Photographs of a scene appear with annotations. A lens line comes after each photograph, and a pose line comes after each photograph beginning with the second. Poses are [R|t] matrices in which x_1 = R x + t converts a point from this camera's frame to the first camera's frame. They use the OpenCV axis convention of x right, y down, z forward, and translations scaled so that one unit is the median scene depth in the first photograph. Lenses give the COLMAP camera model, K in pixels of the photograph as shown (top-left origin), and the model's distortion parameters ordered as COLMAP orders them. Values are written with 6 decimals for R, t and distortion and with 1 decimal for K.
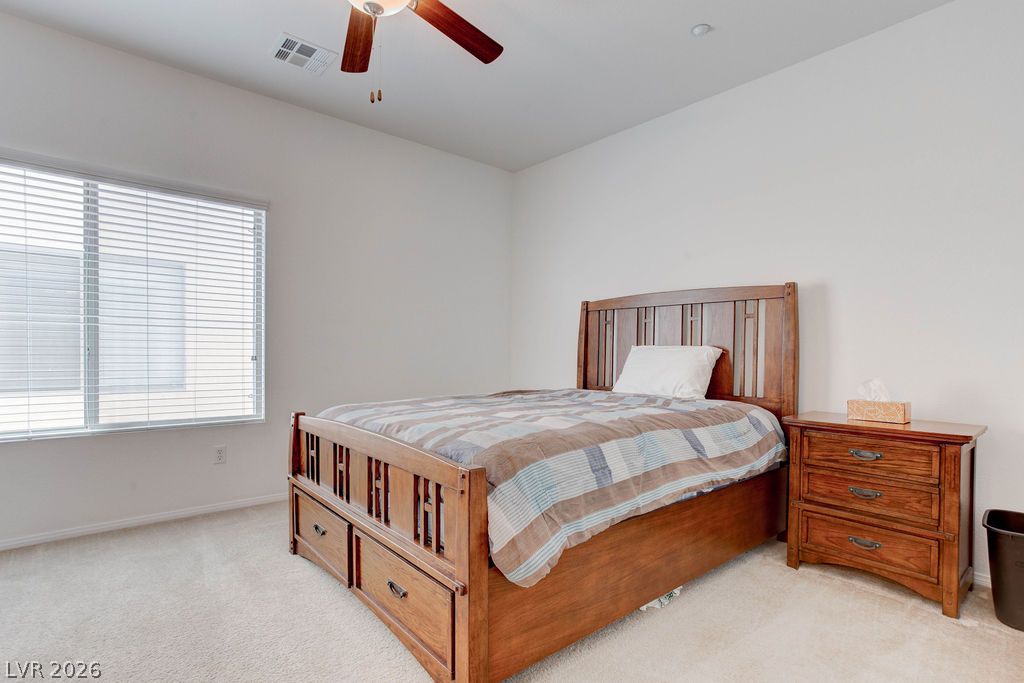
lens RADIAL K [[502.2, 0, 495.3], [0, 502.2, 345.9], [0, 0, 1]] dist [-0.050452, 0.024809]
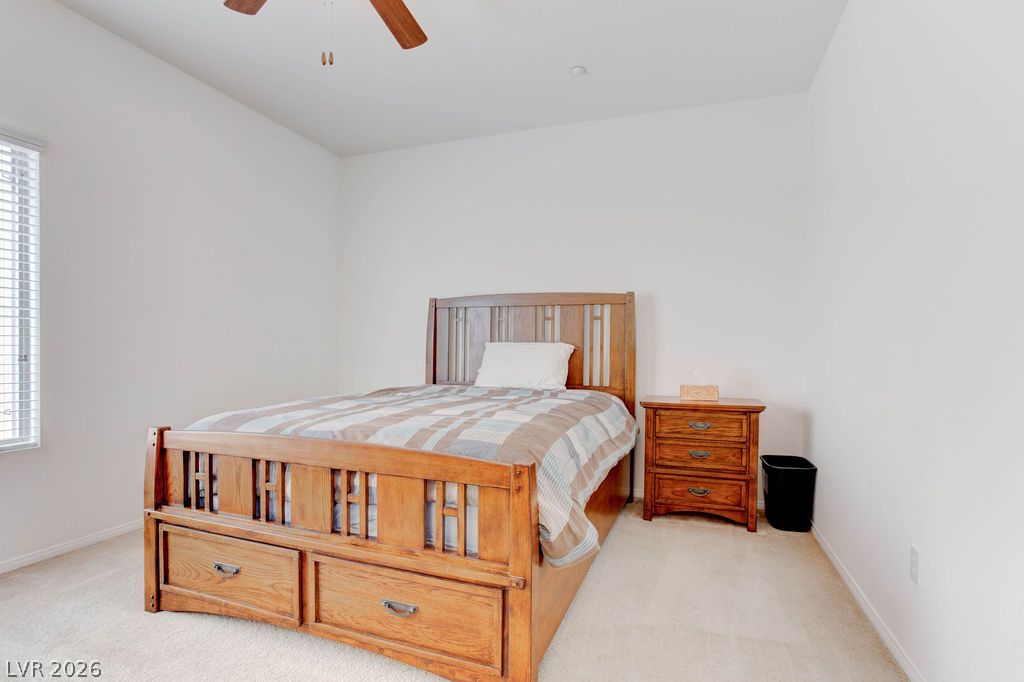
lens RADIAL K [[502.2, 0, 511.9], [0, 502.2, 340.5], [0, 0, 1]] dist [-0.050452, 0.024809]
pose [[0.869773, 0.006180, 0.493413, -0.334585], [-0.005387, 0.999981, -0.003029, -0.002618], [-0.493422, -0.000023, 0.869790, 0.068773]]
